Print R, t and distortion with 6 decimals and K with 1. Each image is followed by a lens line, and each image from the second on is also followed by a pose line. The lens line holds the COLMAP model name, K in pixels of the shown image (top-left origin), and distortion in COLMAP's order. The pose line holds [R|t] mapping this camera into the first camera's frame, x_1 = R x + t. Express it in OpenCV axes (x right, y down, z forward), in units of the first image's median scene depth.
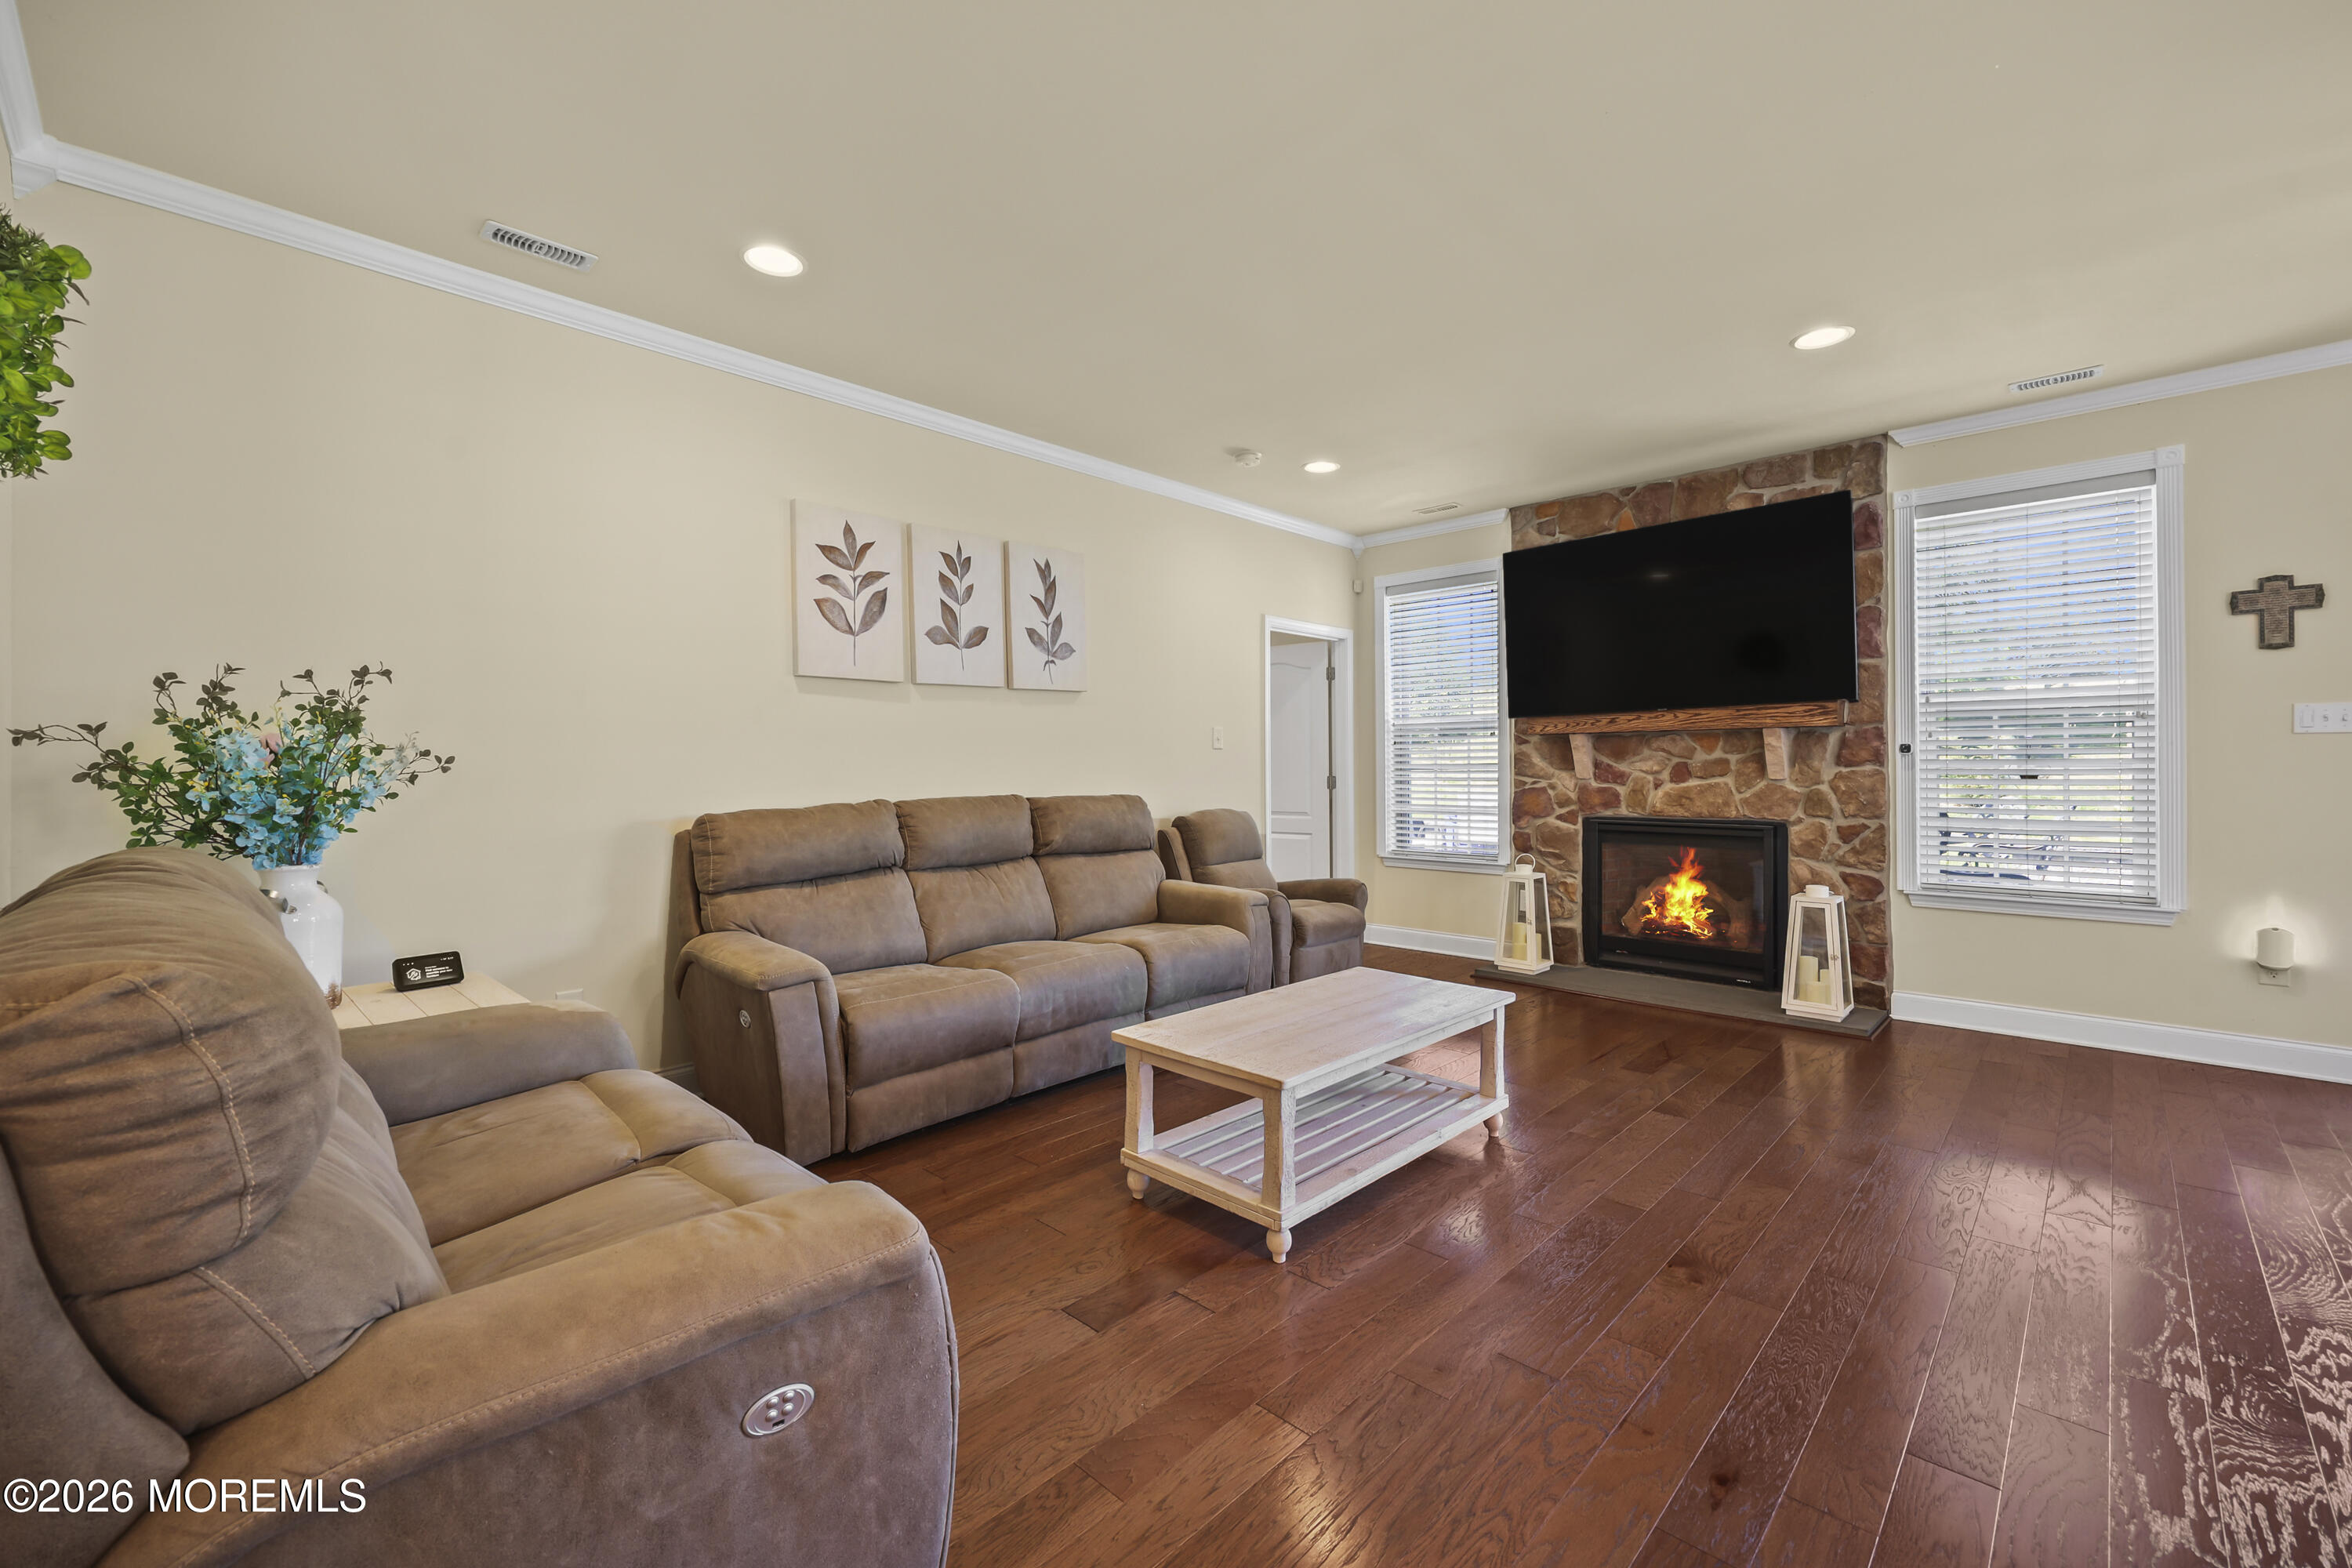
lens RADIAL K [[963.5, 0, 1178.3], [0, 963.5, 771.2], [0, 0, 1]] dist [0.001555, 0.000638]
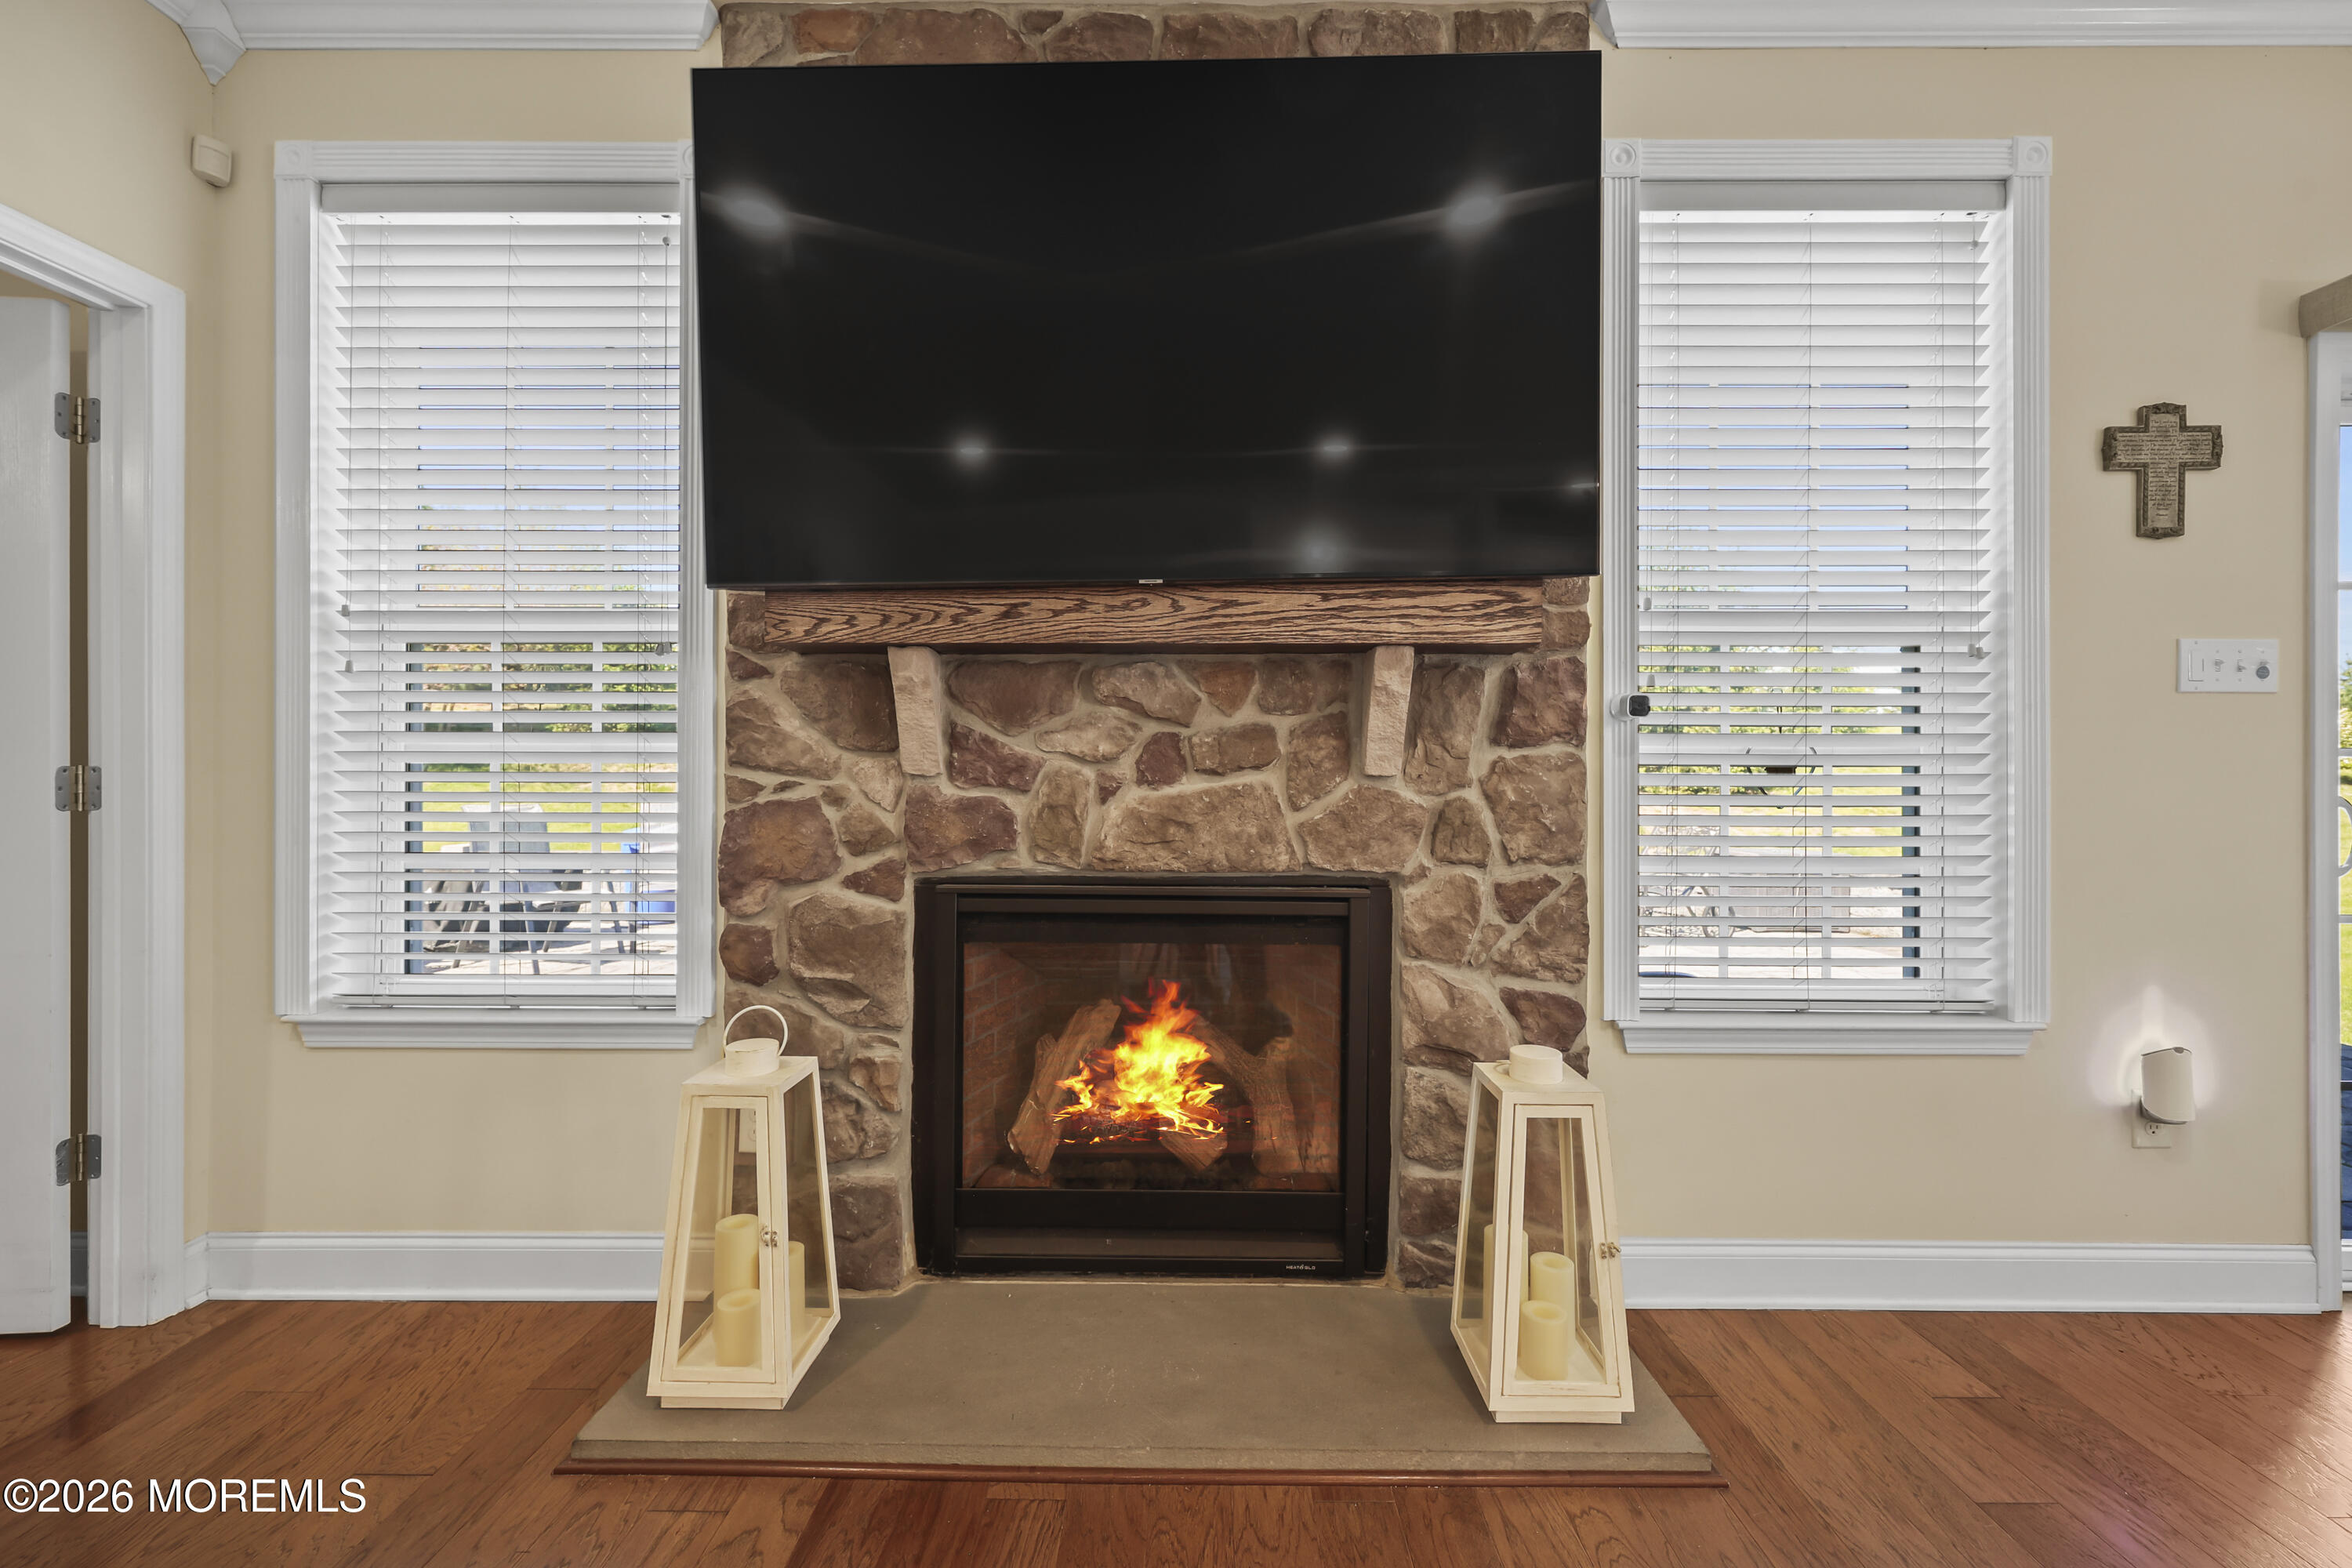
lens RADIAL K [[938.4, 0, 1176.9], [0, 938.4, 774.5], [0, 0, 1]] dist [-0.005574, -0.000133]
pose [[0.722424, 0.008943, 0.691393, 0.269427], [-0.003250, 0.999949, -0.009538, 0.011615], [-0.691443, 0.004643, 0.722416, 0.745446]]
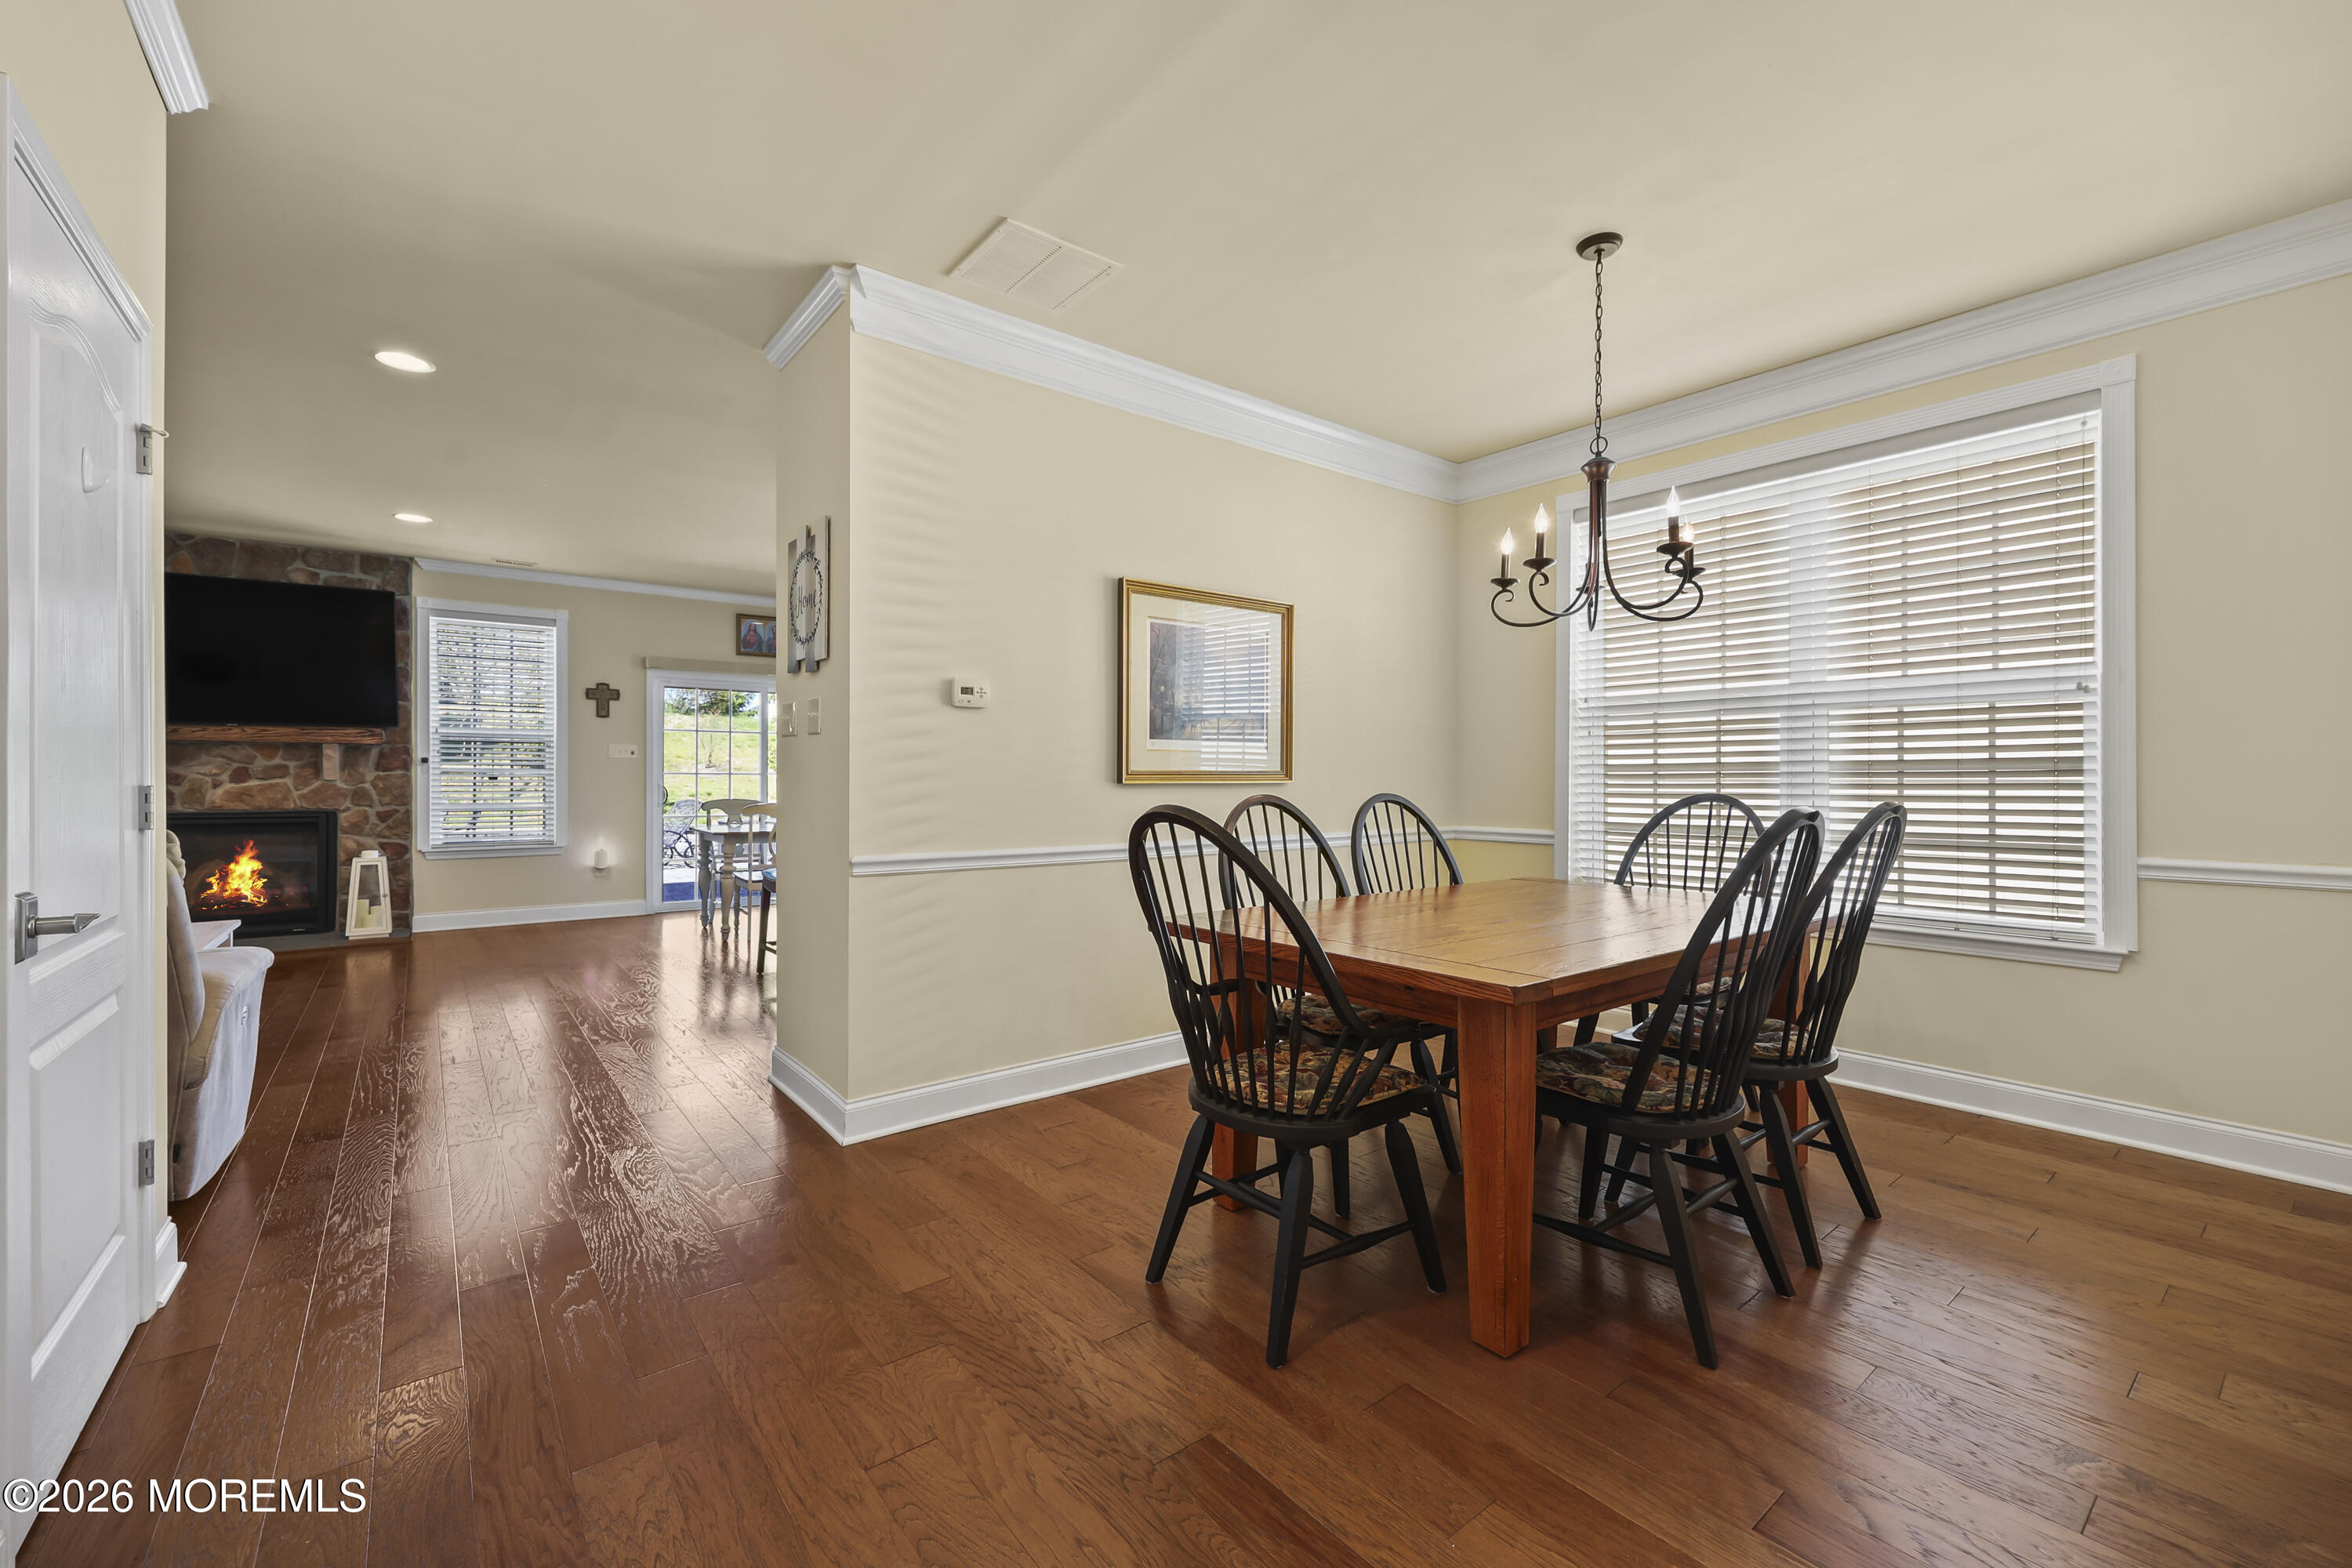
lens RADIAL K [[963.5, 0, 1178.3], [0, 963.5, 771.2], [0, 0, 1]] dist [0.001555, 0.000638]
pose [[0.137088, 0.013172, 0.990471, -0.581577], [0.001353, 0.999908, -0.013485, 0.015709], [-0.990558, 0.003189, 0.137058, -0.400423]]
